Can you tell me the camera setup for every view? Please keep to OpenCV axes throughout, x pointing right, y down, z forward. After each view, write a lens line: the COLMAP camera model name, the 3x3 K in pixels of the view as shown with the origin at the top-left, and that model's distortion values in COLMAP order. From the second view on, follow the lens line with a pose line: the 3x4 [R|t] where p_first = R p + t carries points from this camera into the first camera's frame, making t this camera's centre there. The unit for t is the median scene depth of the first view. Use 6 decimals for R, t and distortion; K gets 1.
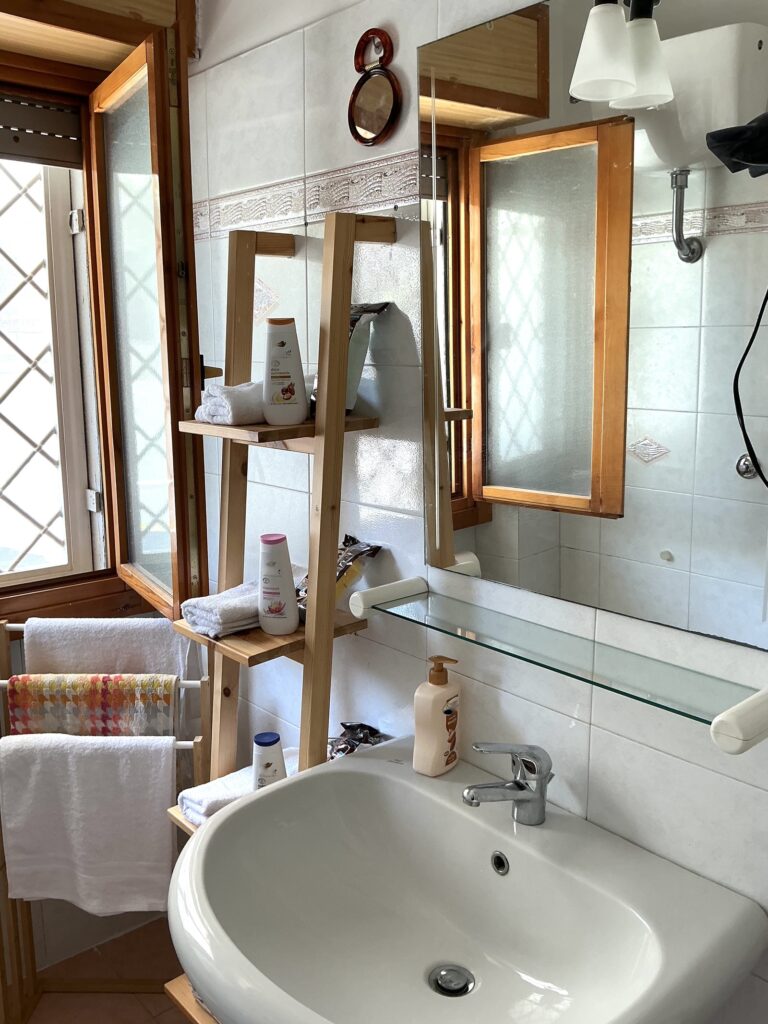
lens RADIAL K [[890.4, 0, 402.7], [0, 890.4, 520.1], [0, 0, 1]] dist [0.093633, -0.212130]
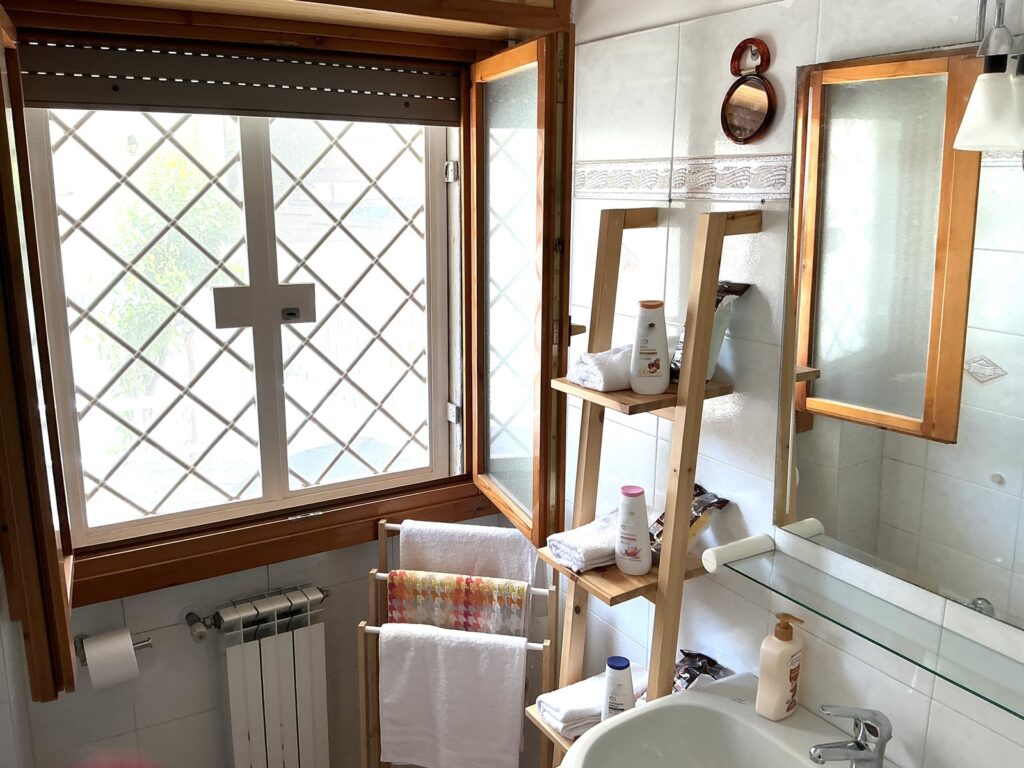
lens RADIAL K [[890.4, 0, 504.0], [0, 890.4, 384.2], [0, 0, 1]] dist [0.093633, -0.212130]
pose [[0.979768, 0.044395, -0.195151, -0.082161], [-0.036749, 0.998415, 0.042630, -0.141971], [0.196734, -0.034595, 0.979846, -0.121193]]
